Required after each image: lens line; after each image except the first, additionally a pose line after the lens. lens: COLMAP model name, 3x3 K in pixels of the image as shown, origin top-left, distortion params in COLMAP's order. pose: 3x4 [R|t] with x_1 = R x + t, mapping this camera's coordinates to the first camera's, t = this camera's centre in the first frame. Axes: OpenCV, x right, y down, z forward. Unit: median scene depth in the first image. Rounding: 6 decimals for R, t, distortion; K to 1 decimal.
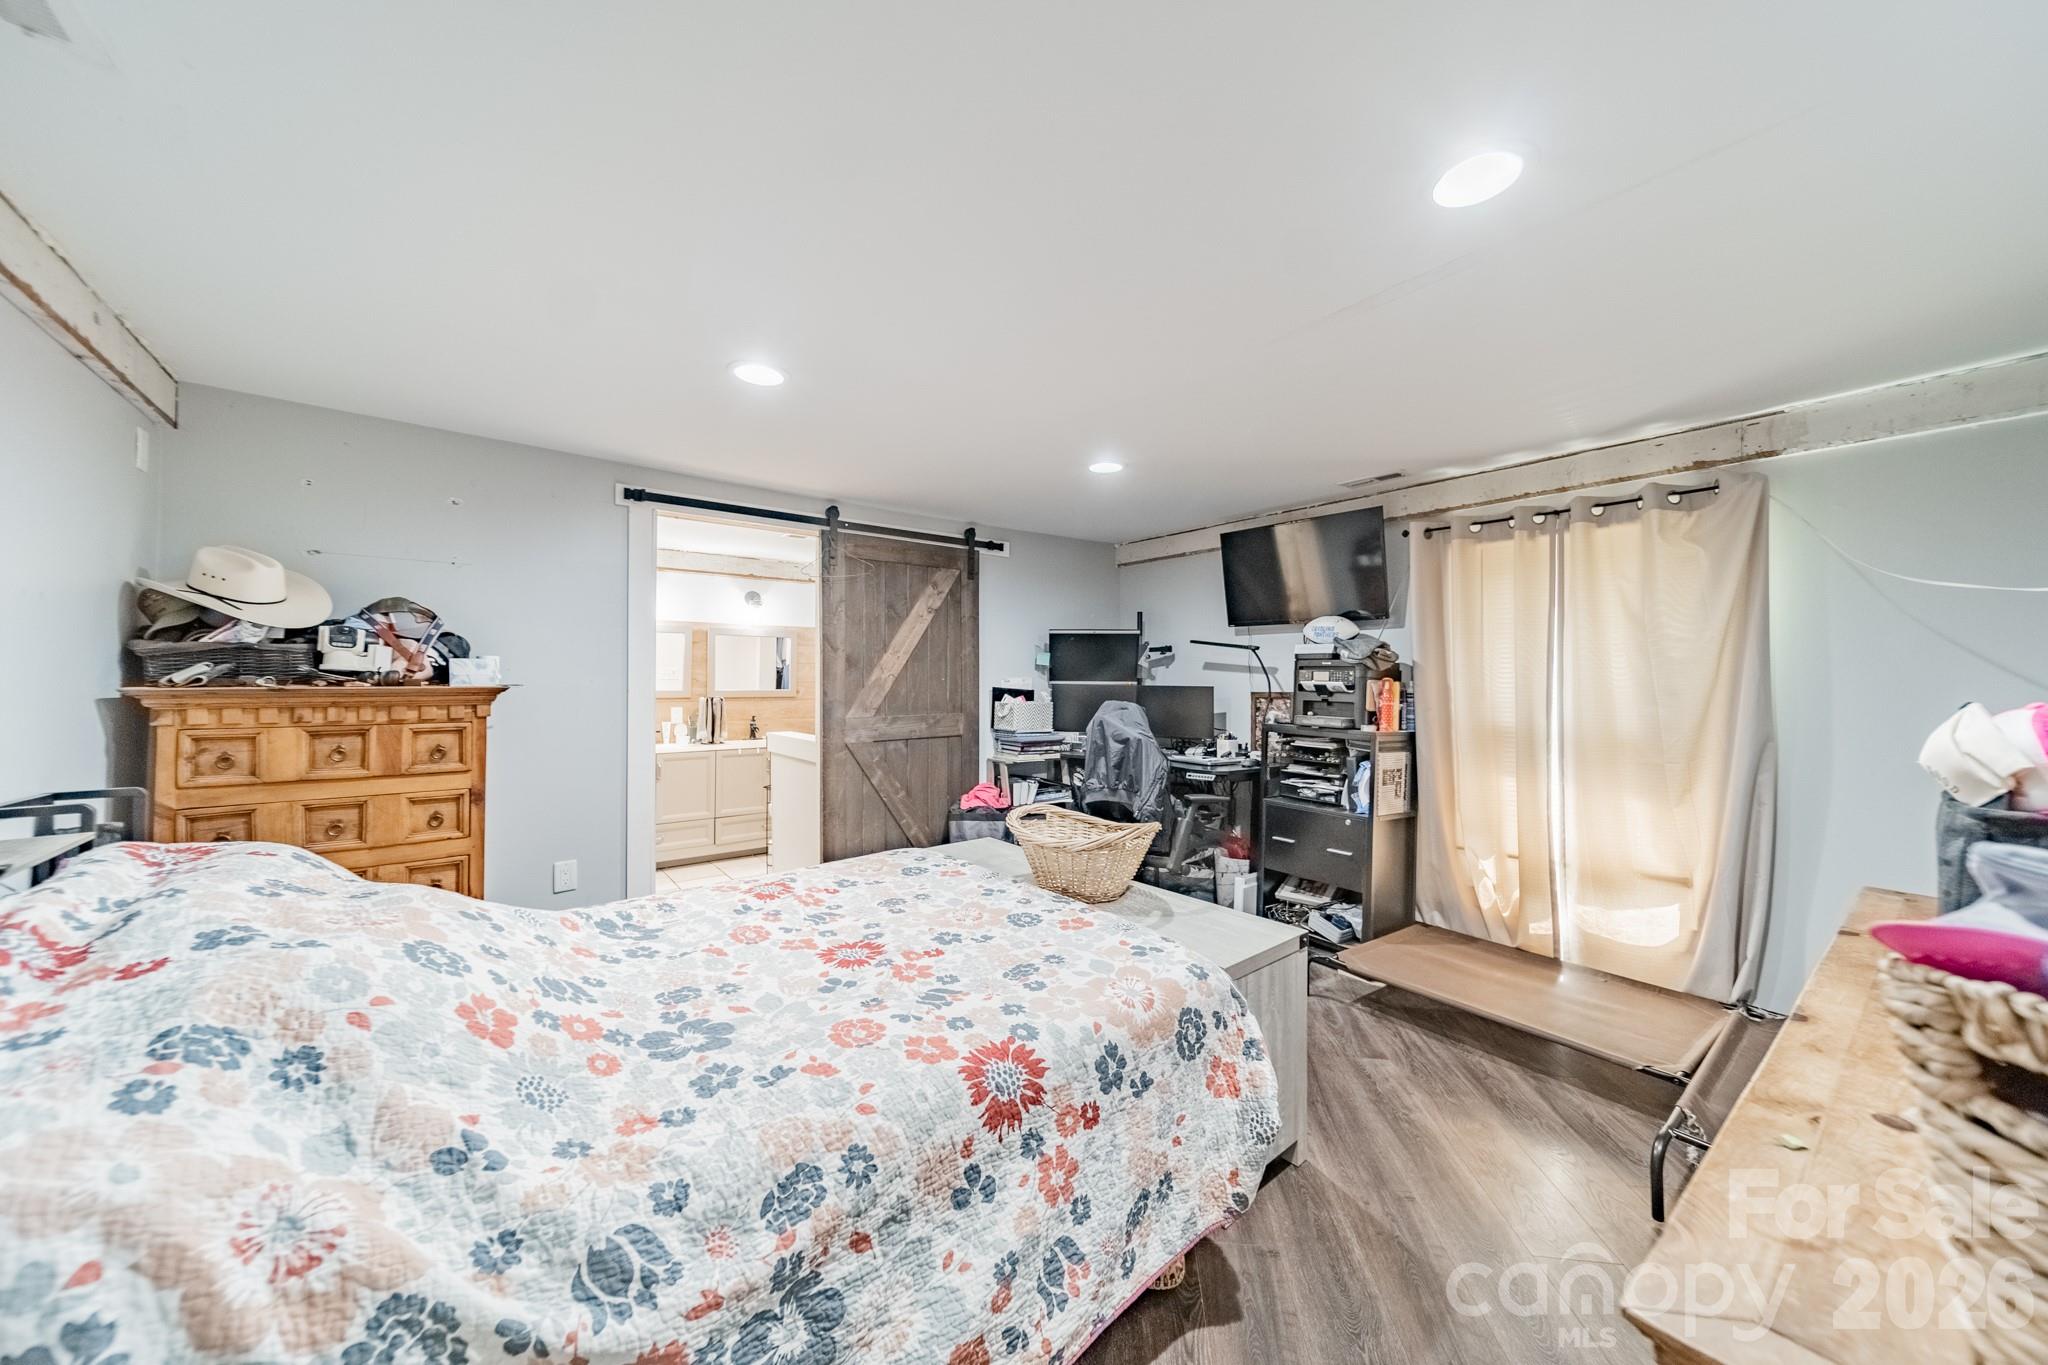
lens RADIAL K [[720.8, 0, 1025.8], [0, 720.8, 675.3], [0, 0, 1]] dist [0.006195, -0.000144]
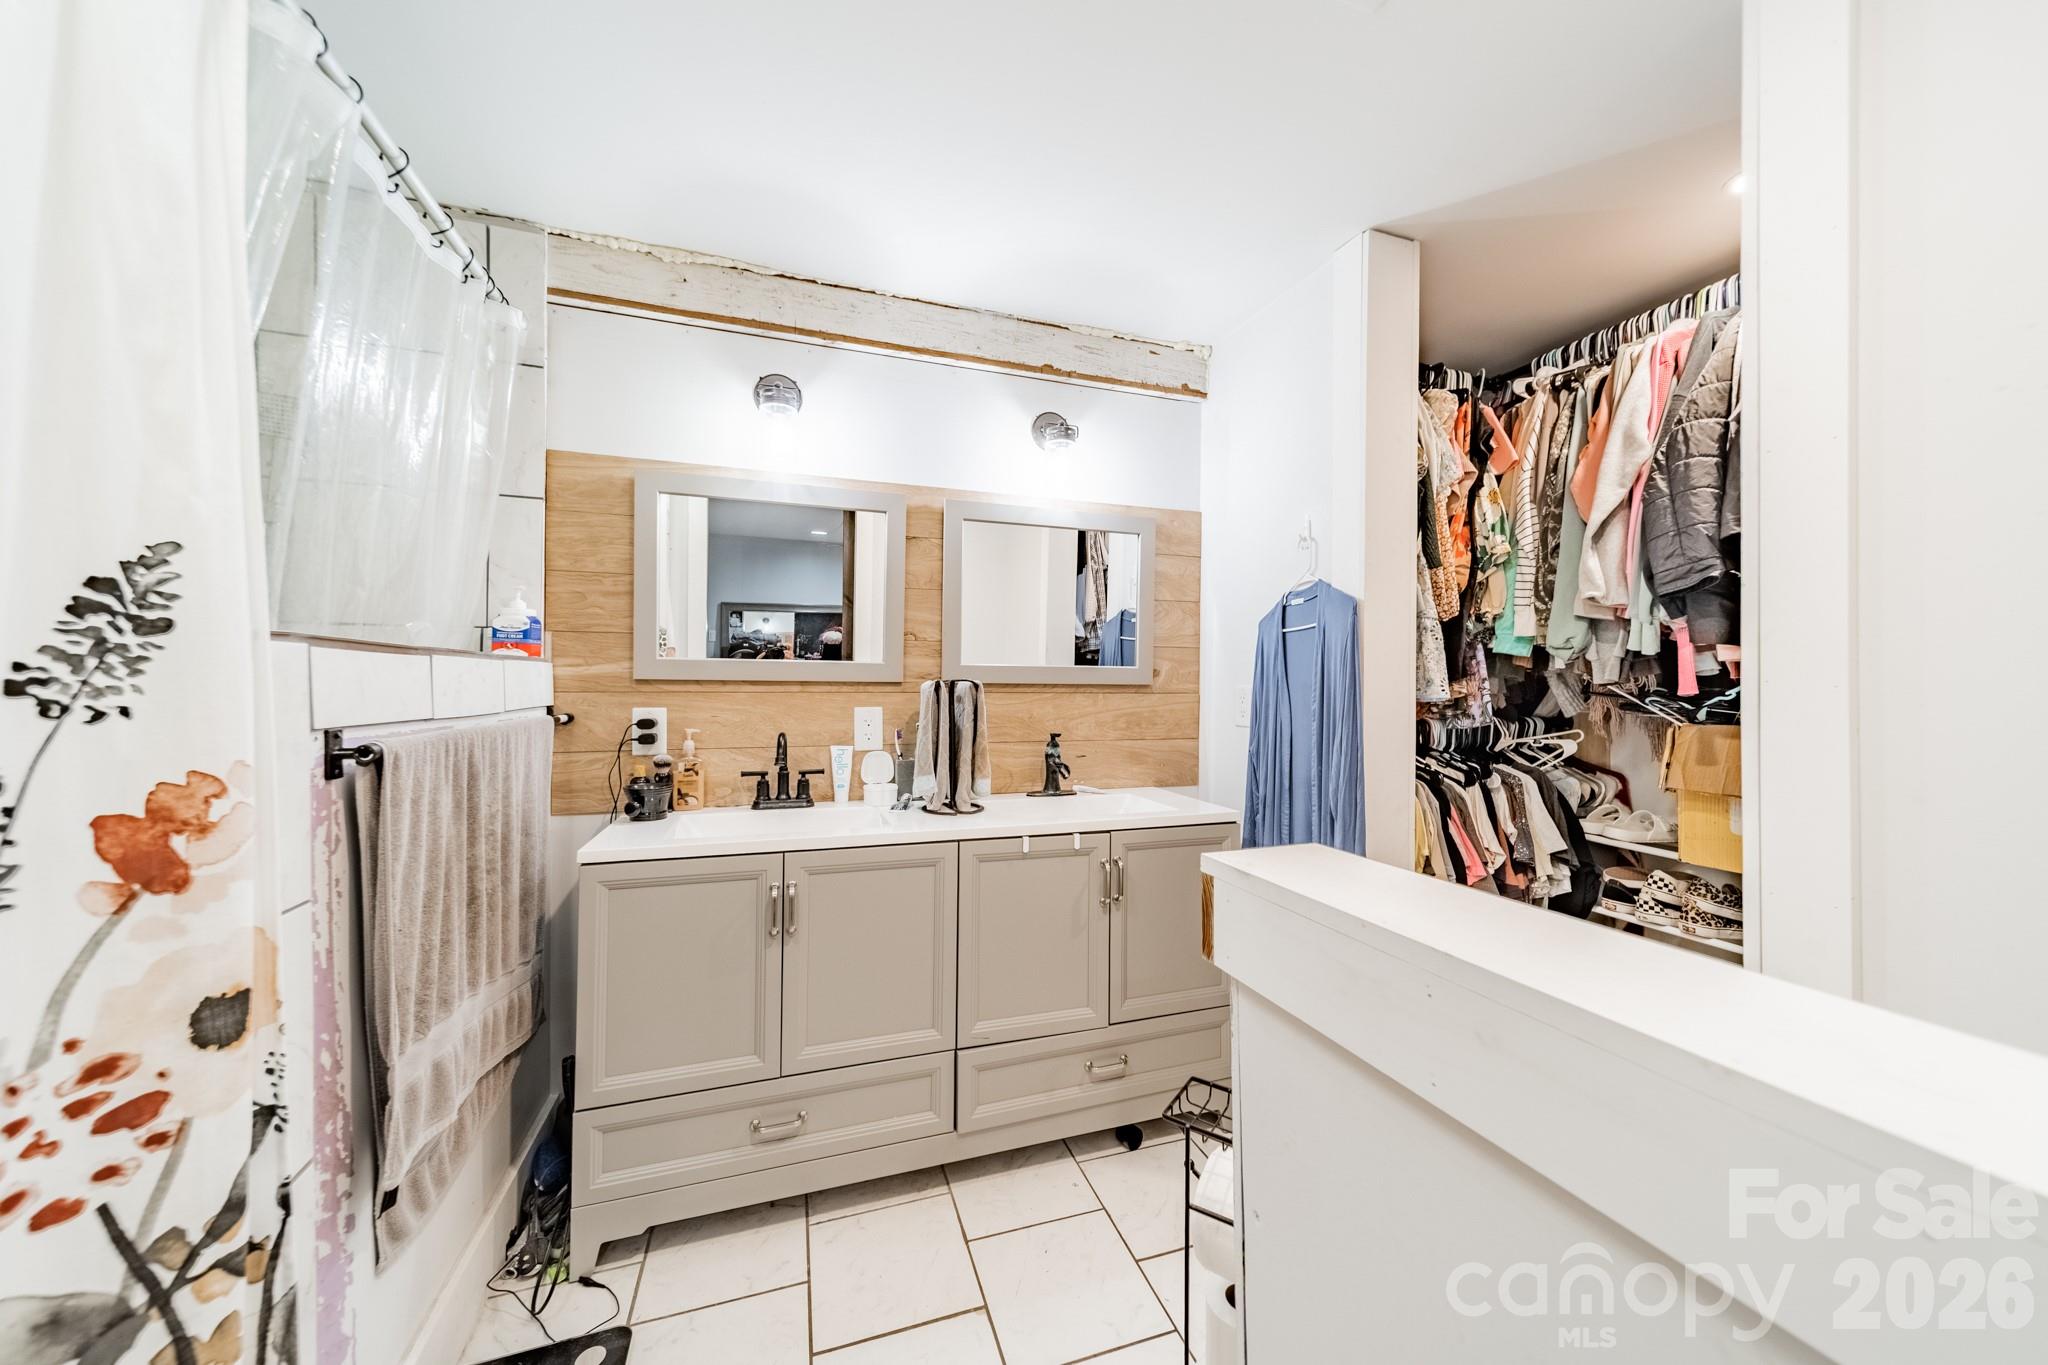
lens RADIAL K [[720.8, 0, 1025.1], [0, 720.8, 686.7], [0, 0, 1]] dist [0.006195, -0.000144]
pose [[0.940991, 0.001482, -0.338429, -0.274467], [0.000467, 0.999984, 0.005677, 0.030888], [0.338432, -0.005500, 0.940975, 0.664248]]
